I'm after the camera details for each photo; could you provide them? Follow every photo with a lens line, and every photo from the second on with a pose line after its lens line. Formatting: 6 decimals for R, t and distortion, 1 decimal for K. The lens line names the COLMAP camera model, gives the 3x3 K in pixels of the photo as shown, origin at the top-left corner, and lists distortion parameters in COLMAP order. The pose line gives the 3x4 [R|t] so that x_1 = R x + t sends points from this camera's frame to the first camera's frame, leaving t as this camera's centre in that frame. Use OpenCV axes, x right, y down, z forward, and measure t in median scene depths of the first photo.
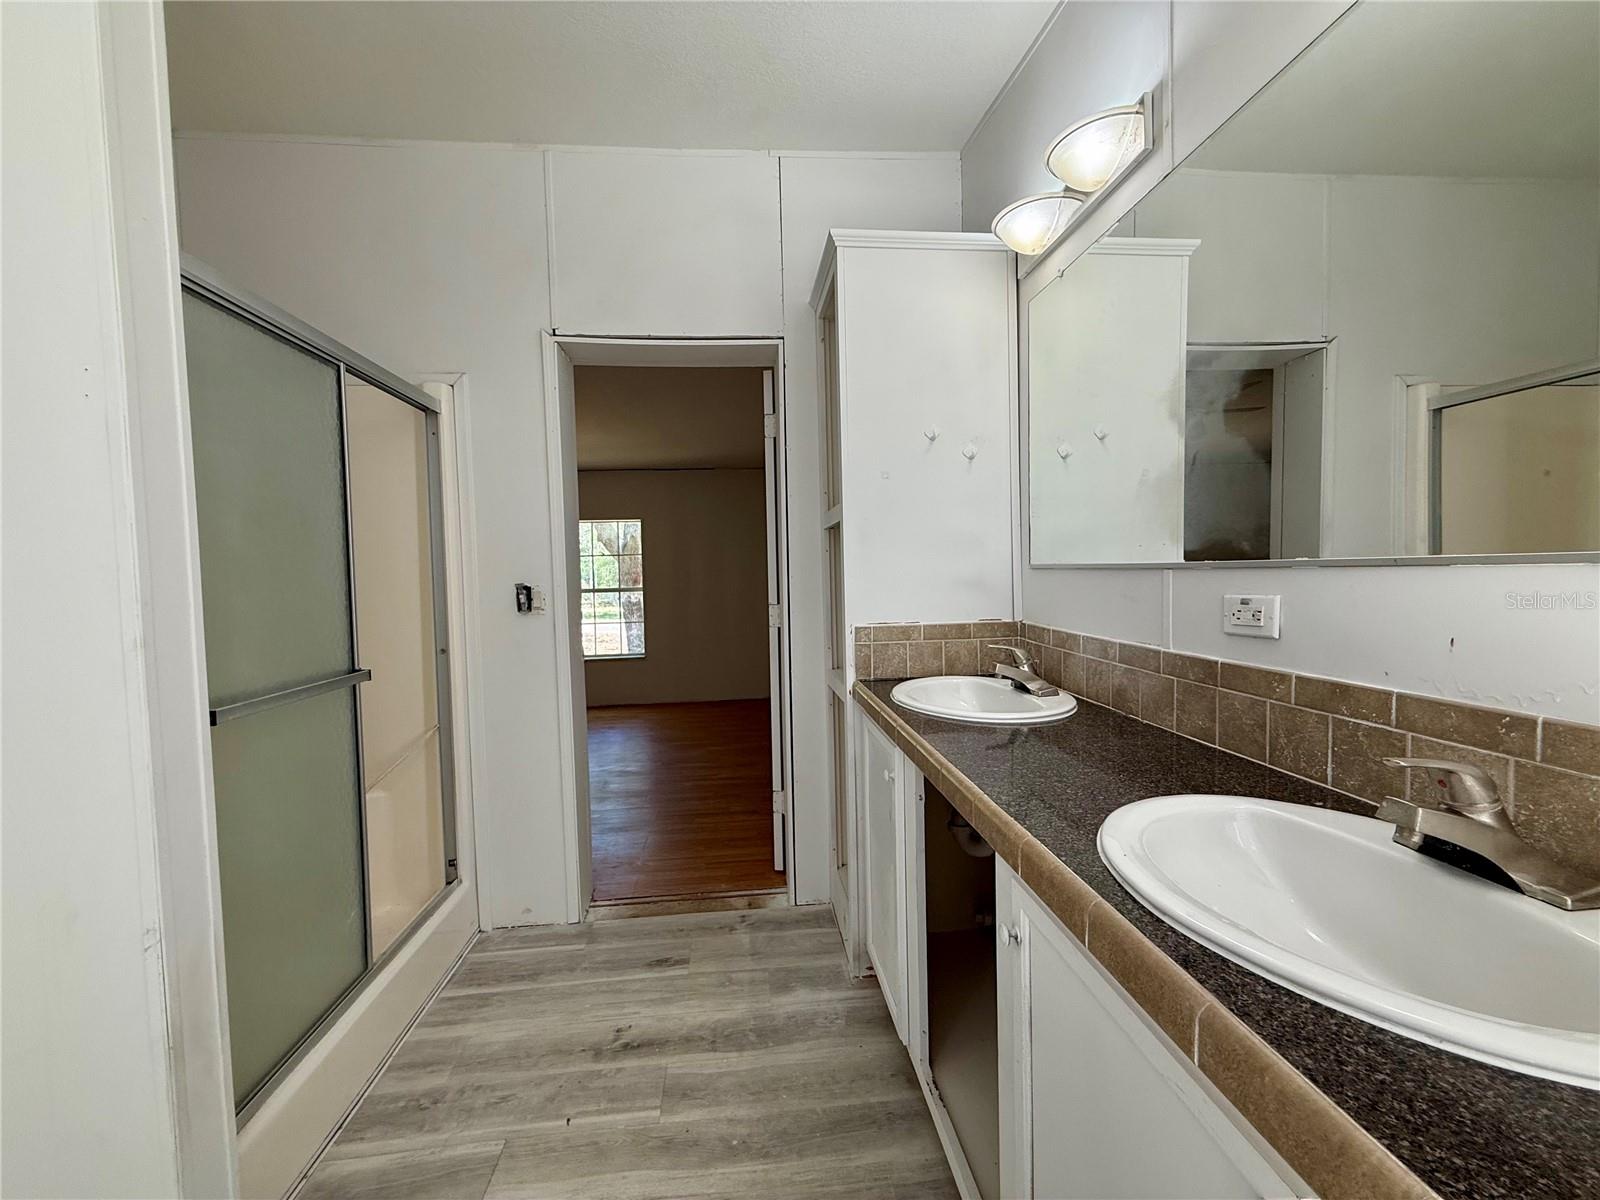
lens RADIAL K [[638.3, 0, 792.0], [0, 638.3, 600.4], [0, 0, 1]] dist [0.001281, -0.000545]
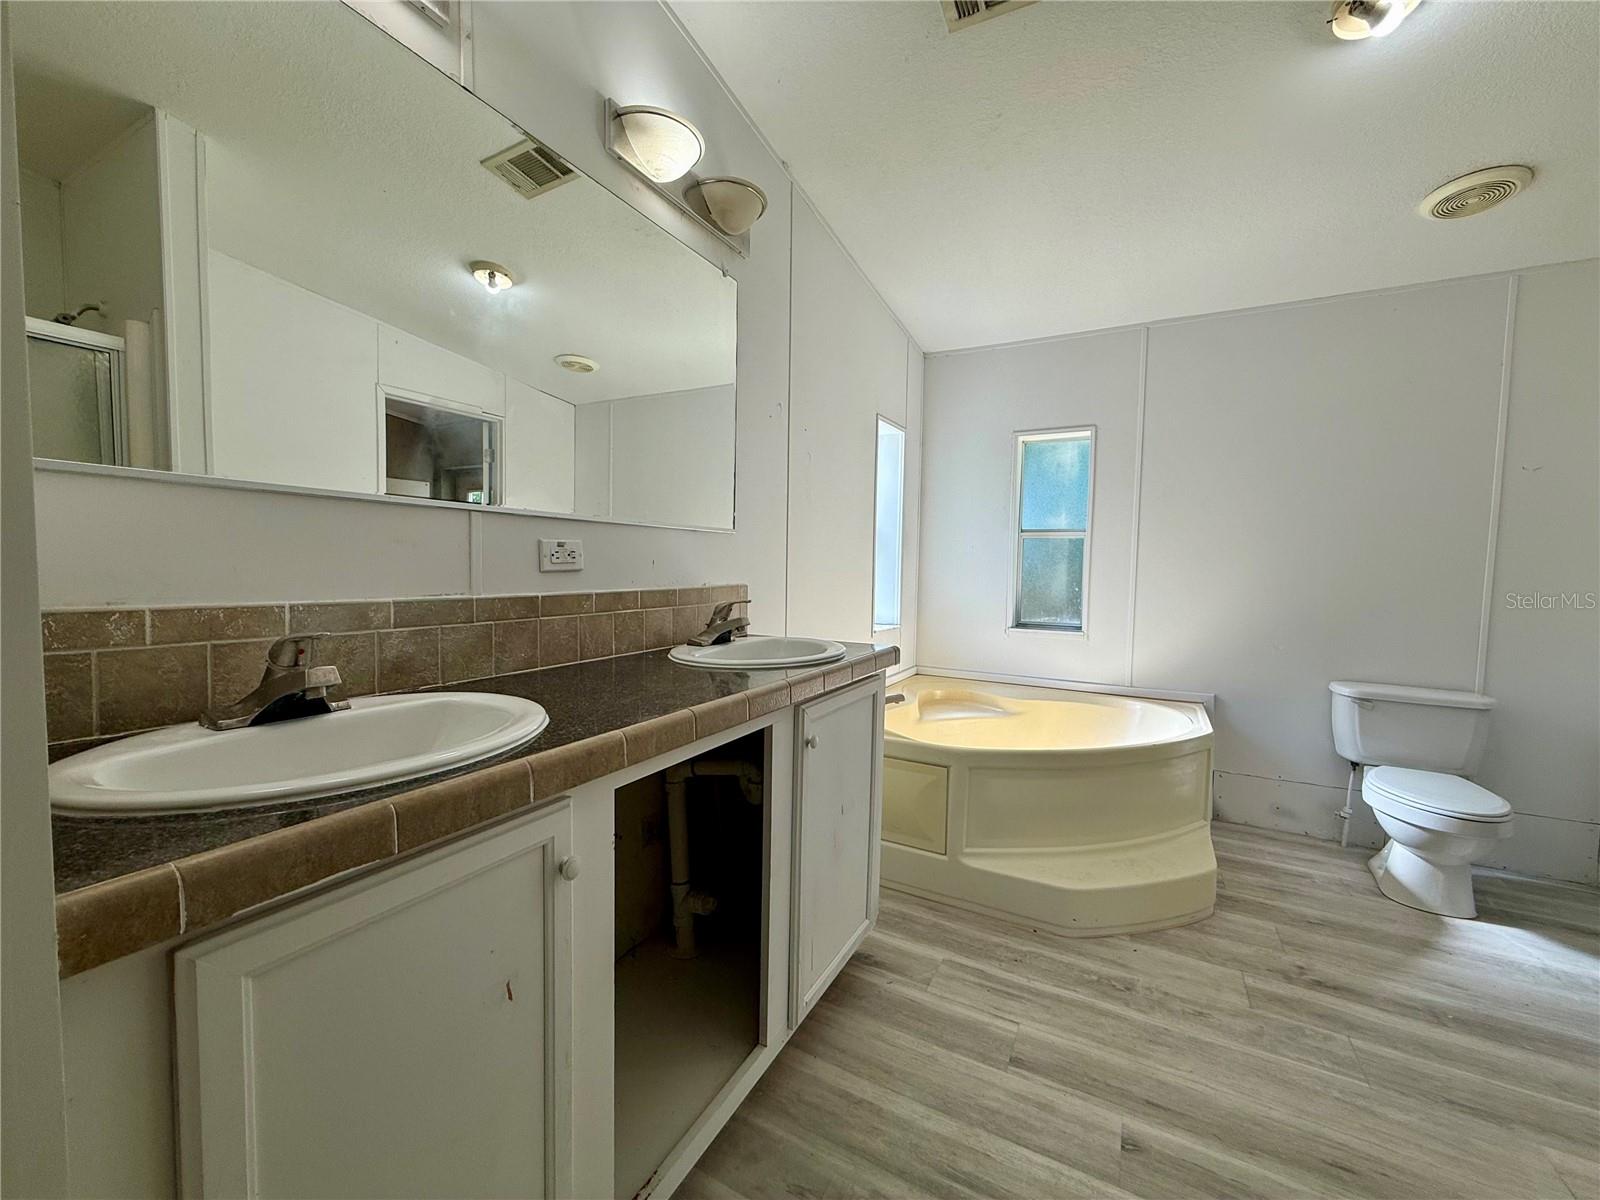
lens RADIAL K [[638.3, 0, 796.2], [0, 638.3, 599.3], [0, 0, 1]] dist [0.001281, -0.000545]
pose [[-0.833818, -0.020372, 0.551663, -0.296418], [0.029468, 0.996252, 0.081328, 0.015655], [-0.551252, 0.084069, -0.830093, 1.333423]]
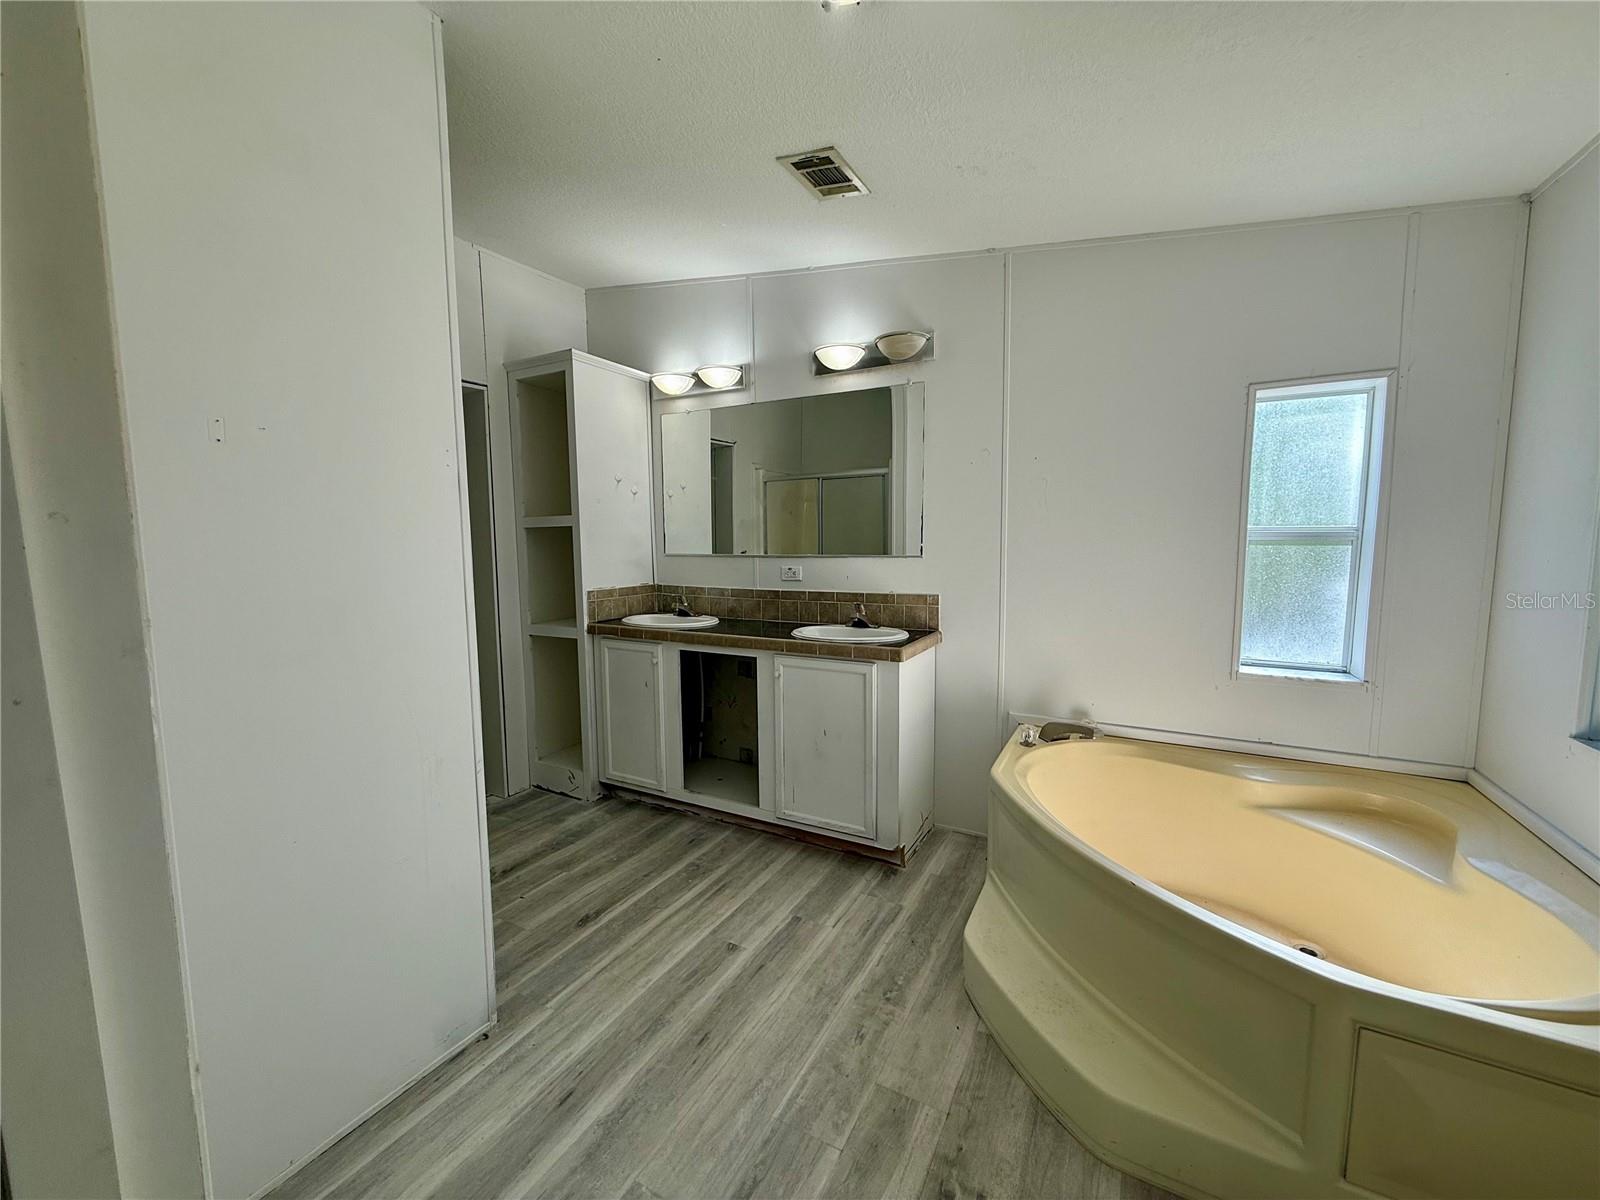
lens RADIAL K [[638.3, 0, 793.7], [0, 638.3, 603.7], [0, 0, 1]] dist [0.001281, -0.000545]
pose [[0.554739, -0.061166, 0.829773, -1.265011], [0.032502, 0.998126, 0.051847, 0.007723], [-0.831389, -0.001792, 0.555687, -0.473531]]
